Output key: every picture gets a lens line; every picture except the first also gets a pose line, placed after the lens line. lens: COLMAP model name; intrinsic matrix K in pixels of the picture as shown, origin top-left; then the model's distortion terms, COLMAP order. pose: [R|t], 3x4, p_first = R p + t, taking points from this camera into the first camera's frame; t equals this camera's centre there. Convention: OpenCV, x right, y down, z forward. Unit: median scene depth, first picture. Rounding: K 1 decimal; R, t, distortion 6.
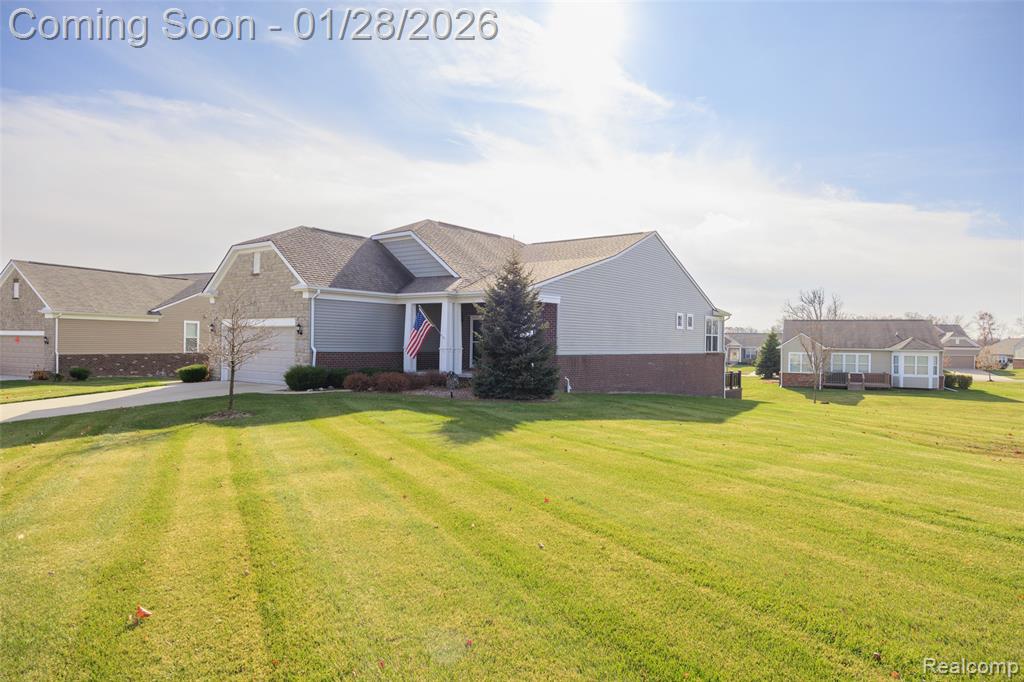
lens RADIAL K [[643.9, 0, 512.0], [0, 643.9, 341.0], [0, 0, 1]] dist [0.020907, 0.000091]
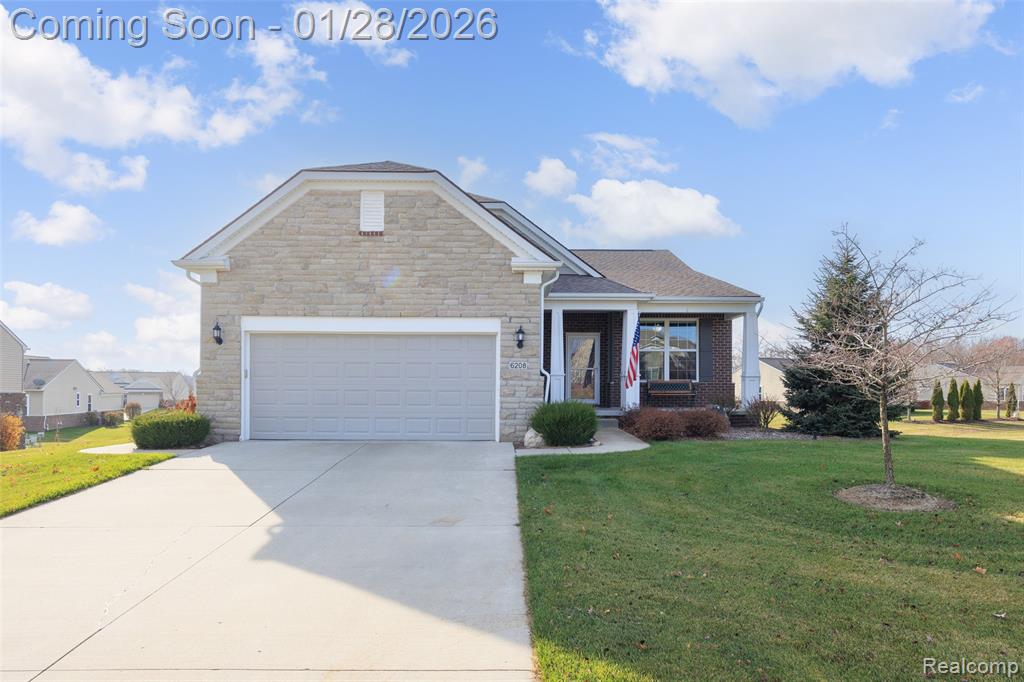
lens RADIAL K [[620.6, 0, 514.4], [0, 620.6, 386.8], [0, 0, 1]] dist [0.000149, -0.000046]
pose [[0.802270, -0.008197, 0.596905, -0.606523], [0.002098, 0.999938, 0.010912, 0.016684], [-0.596958, -0.007502, 0.802238, 0.526246]]
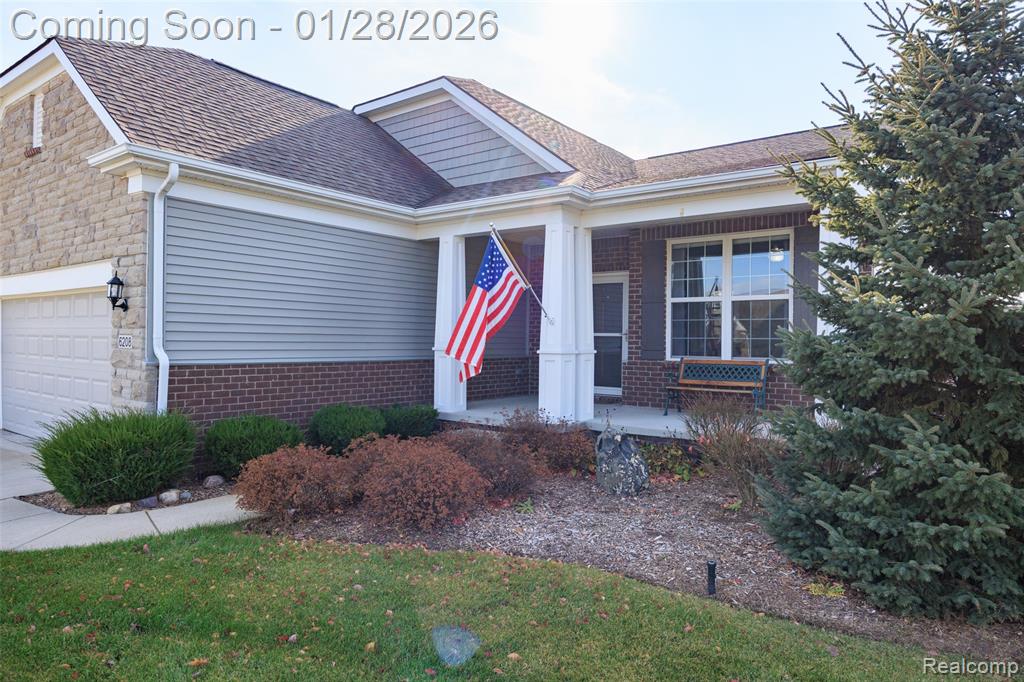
lens RADIAL K [[643.9, 0, 512.0], [0, 643.9, 341.0], [0, 0, 1]] dist [0.020907, 0.000091]
pose [[0.999941, -0.002258, 0.010660, -0.128675], [0.002209, 0.999987, 0.004540, 0.003810], [-0.010670, -0.004516, 0.999933, 0.625883]]
